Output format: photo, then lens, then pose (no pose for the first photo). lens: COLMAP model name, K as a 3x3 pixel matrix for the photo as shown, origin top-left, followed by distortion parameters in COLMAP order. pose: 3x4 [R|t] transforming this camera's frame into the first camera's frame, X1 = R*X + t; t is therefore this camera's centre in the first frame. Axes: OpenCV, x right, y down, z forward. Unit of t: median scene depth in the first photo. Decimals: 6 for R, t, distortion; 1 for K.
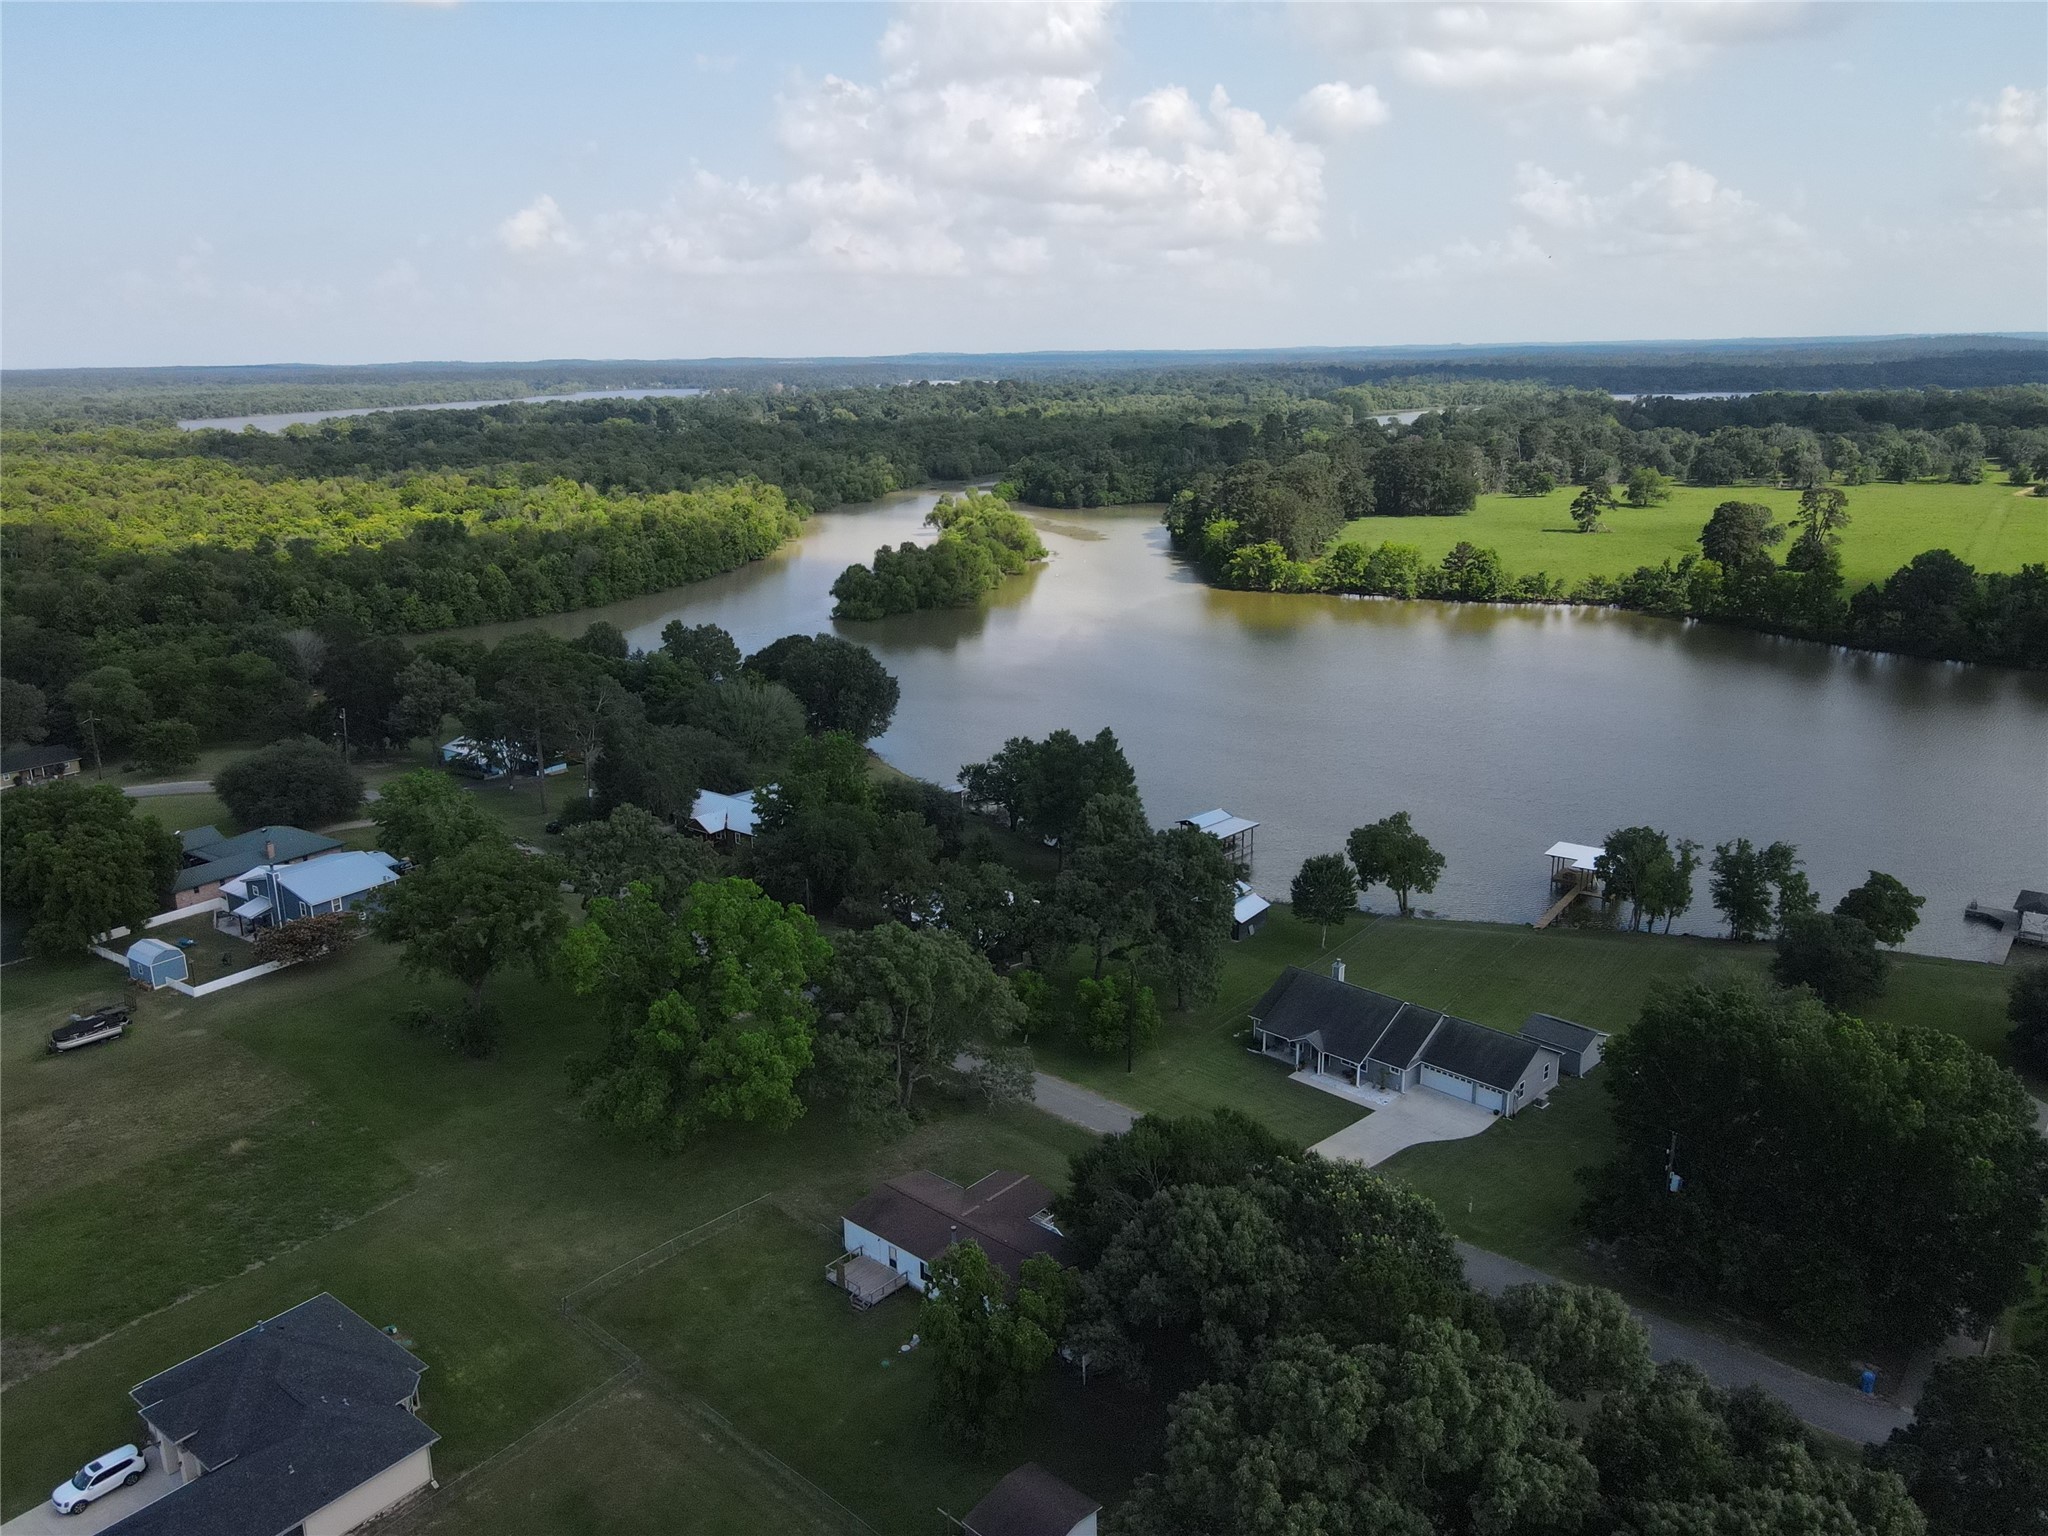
lens RADIAL K [[1434.2, 0, 1025.7], [0, 1434.2, 772.9], [0, 0, 1]] dist [-0.039752, 0.089255]
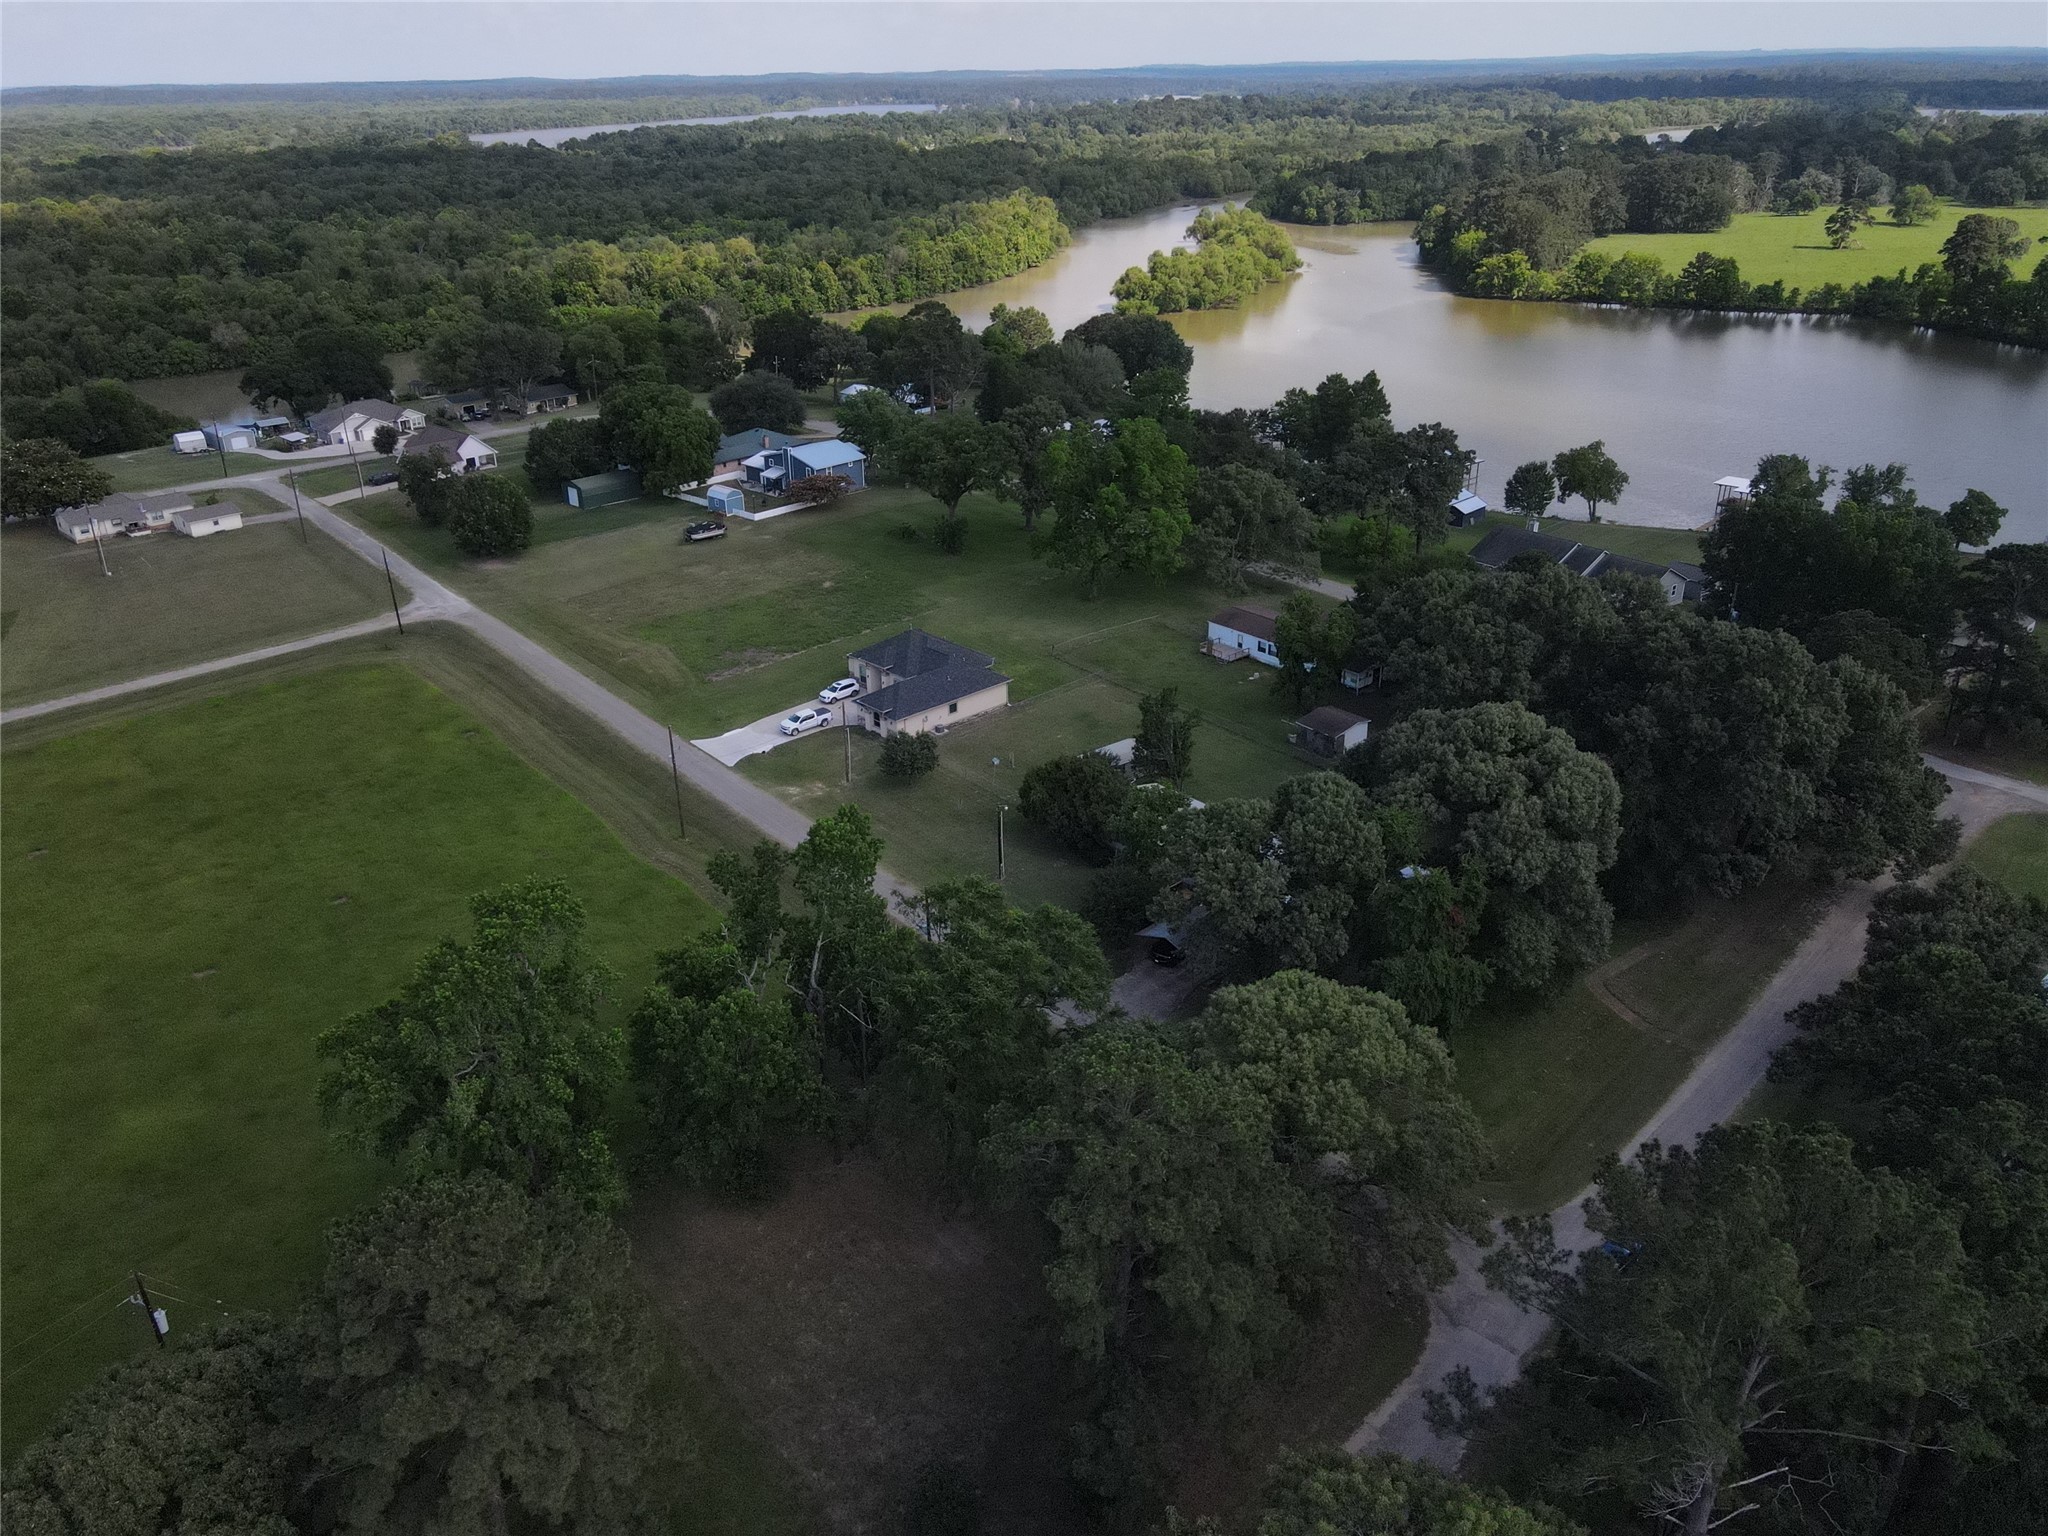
lens RADIAL K [[1478.7, 0, 1011.8], [0, 1478.7, 763.2], [0, 0, 1]] dist [0.006041, 0.000416]
pose [[0.988855, 0.060371, -0.136089, -0.030391], [-0.038576, 0.986774, 0.157445, 0.058403], [0.143794, -0.150440, 0.978106, -0.206787]]
